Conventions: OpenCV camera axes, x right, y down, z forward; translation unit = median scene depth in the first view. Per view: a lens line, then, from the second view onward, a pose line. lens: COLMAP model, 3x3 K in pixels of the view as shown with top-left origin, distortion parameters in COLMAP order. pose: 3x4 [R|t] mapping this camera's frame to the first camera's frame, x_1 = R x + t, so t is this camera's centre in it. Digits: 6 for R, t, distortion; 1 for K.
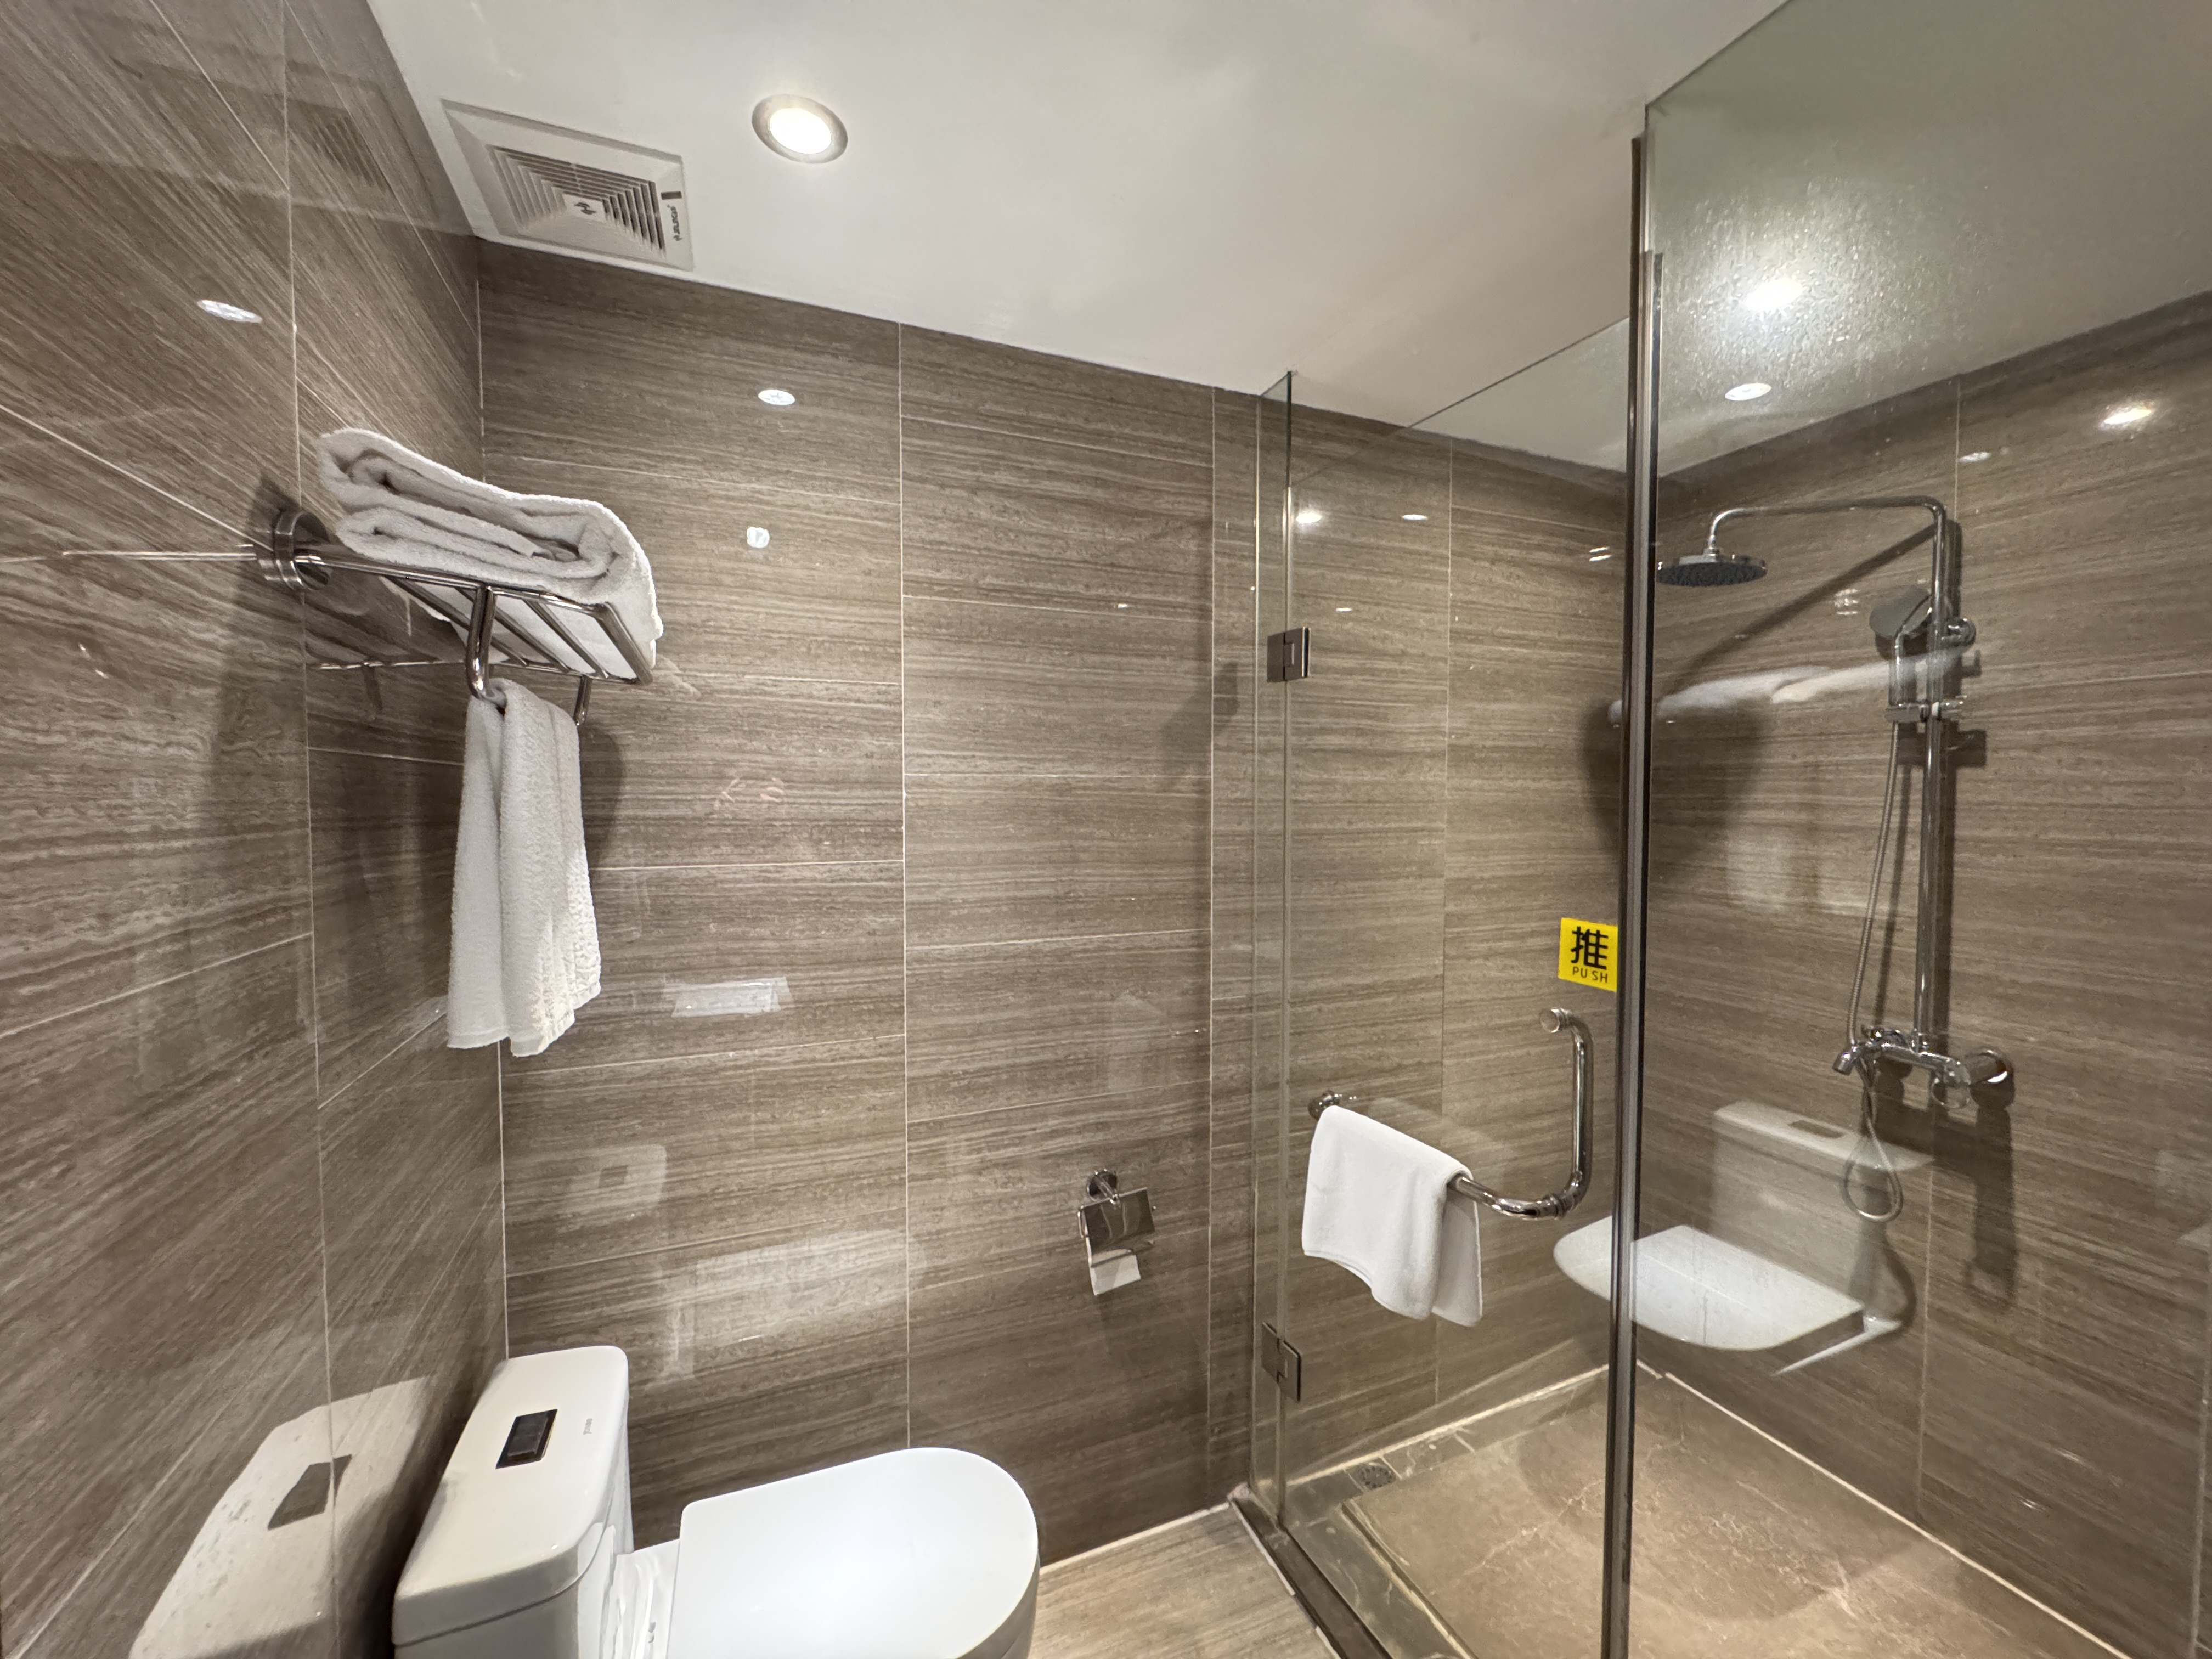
lens RADIAL K [[886.6, 0, 1104.0], [0, 886.6, 826.8], [0, 0, 1]] dist [-0.001654, -0.000405]
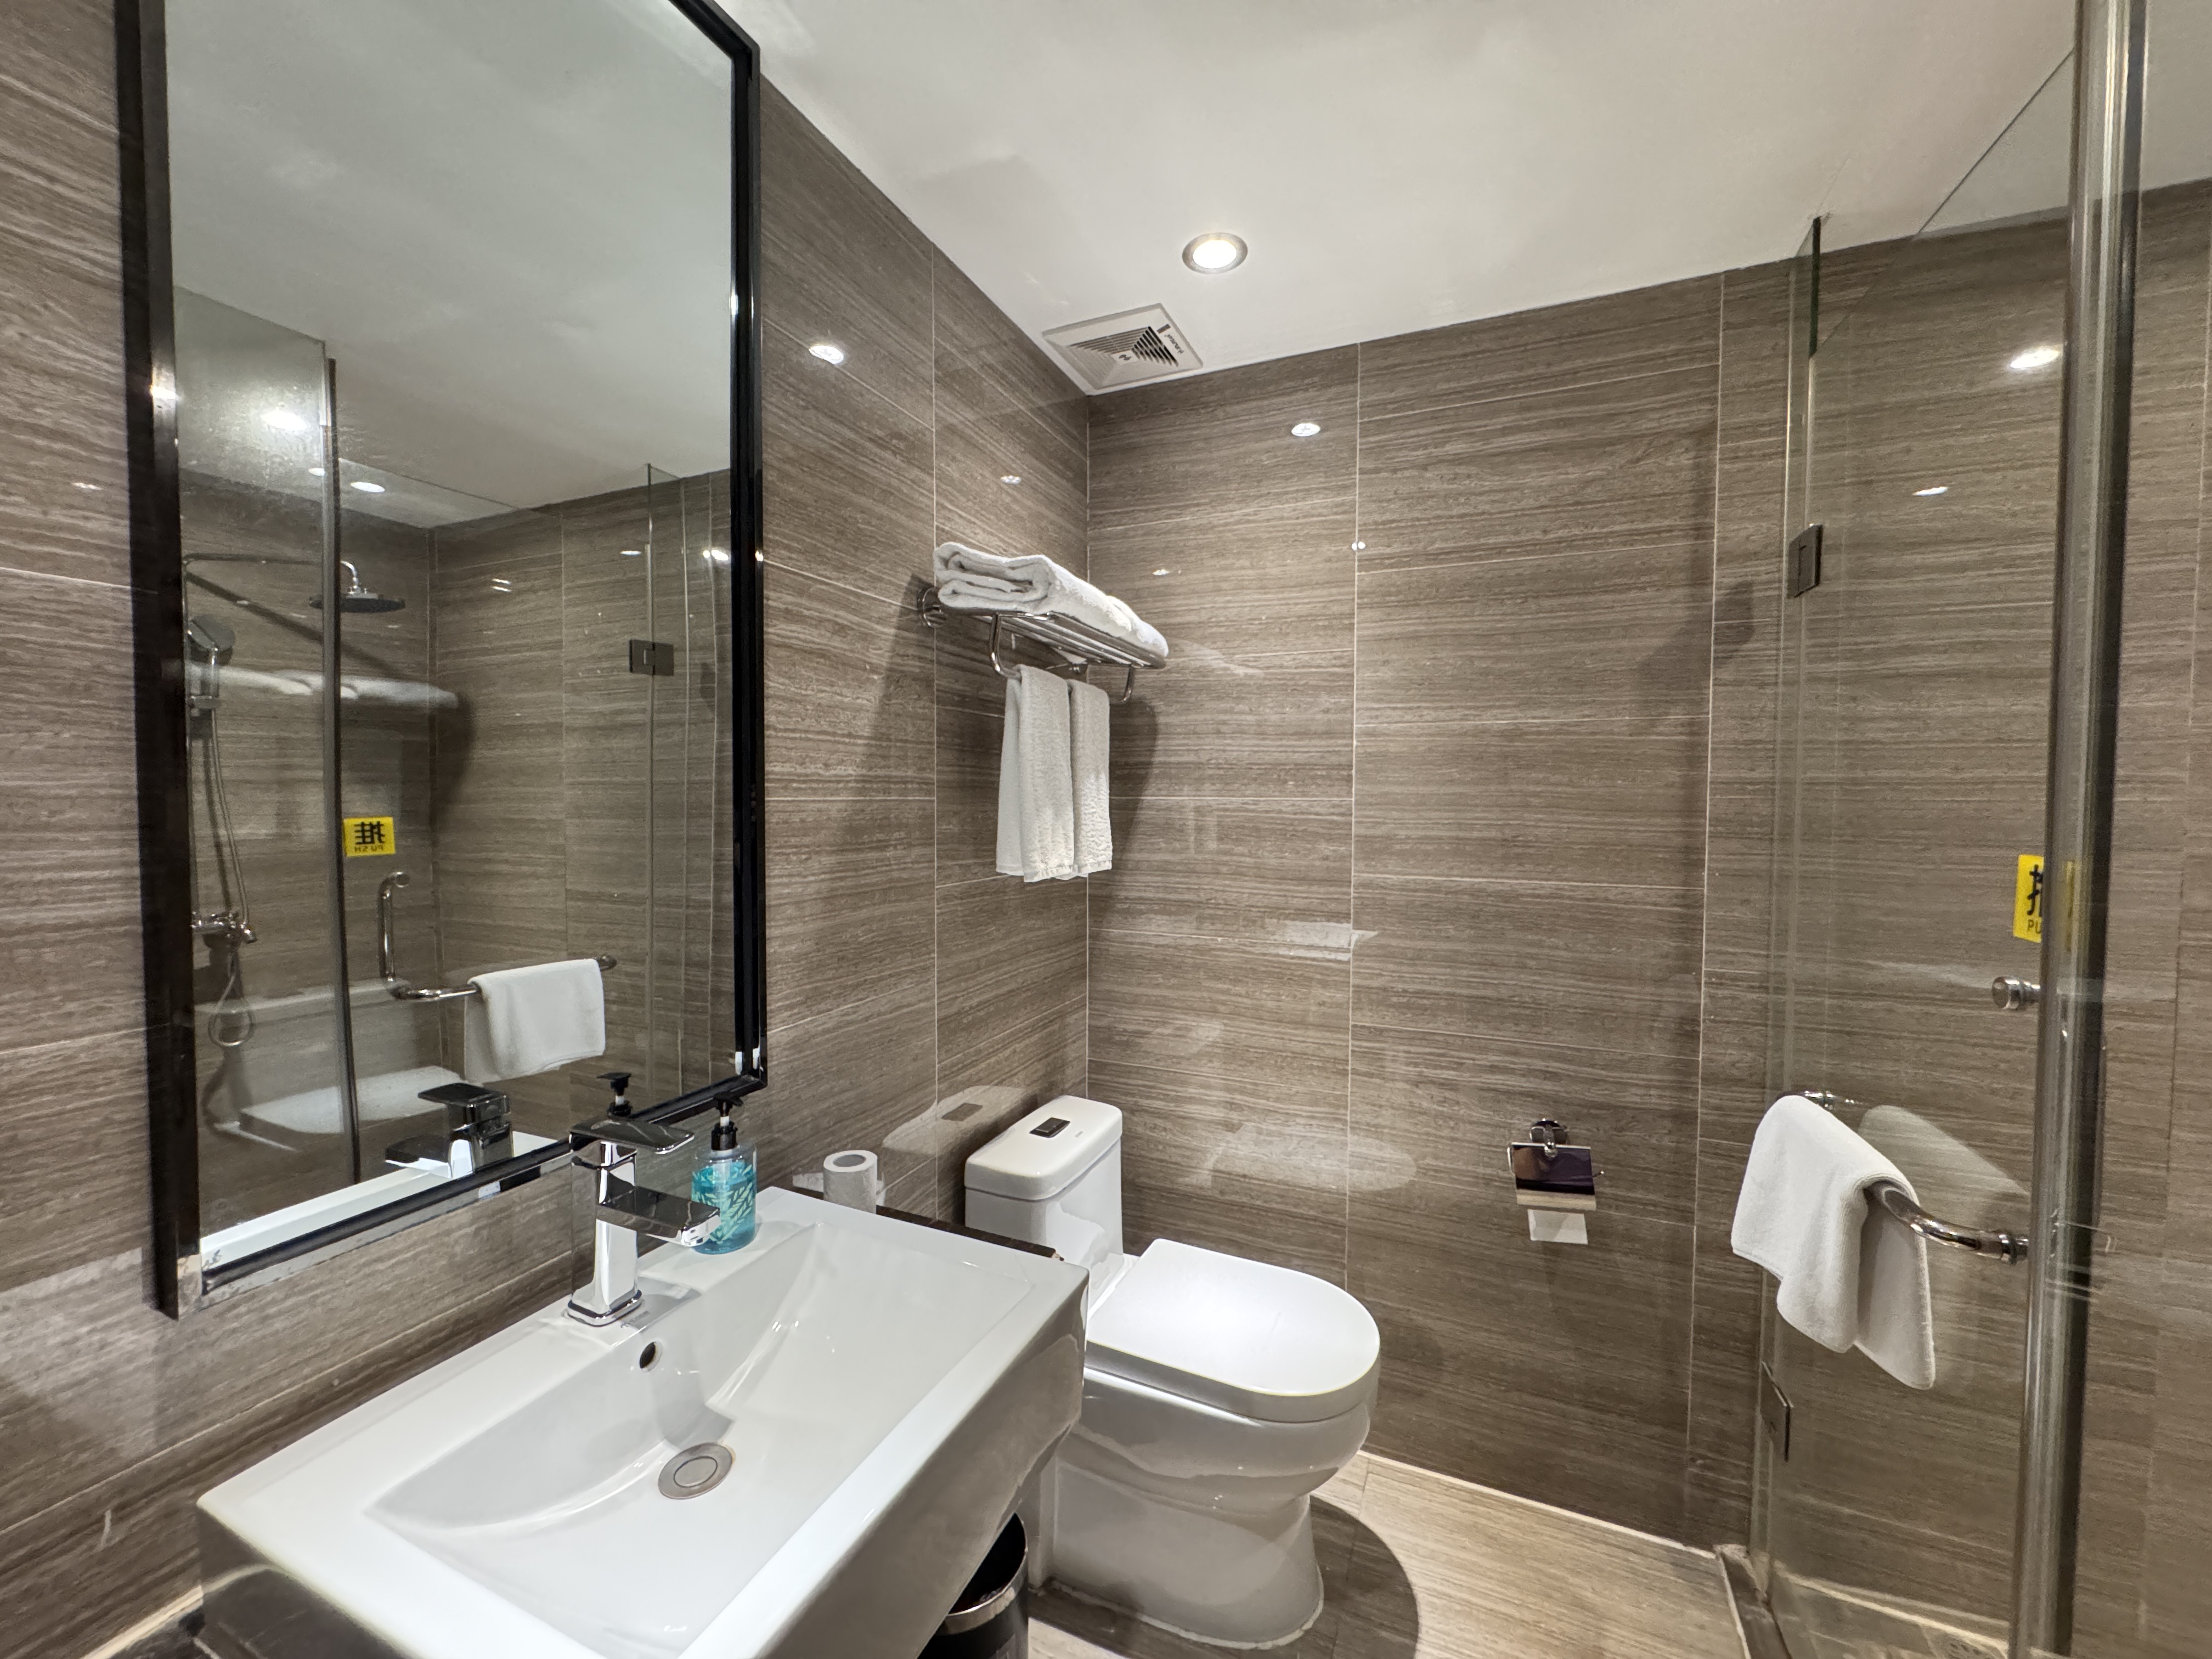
lens RADIAL K [[886.6, 0, 1102.4], [0, 886.6, 828.0], [0, 0, 1]] dist [-0.001654, -0.000405]
pose [[0.686498, 0.029885, -0.726518, 0.394513], [-0.031947, 0.999430, 0.010924, 0.072865], [0.726430, 0.015711, 0.687061, -0.049058]]
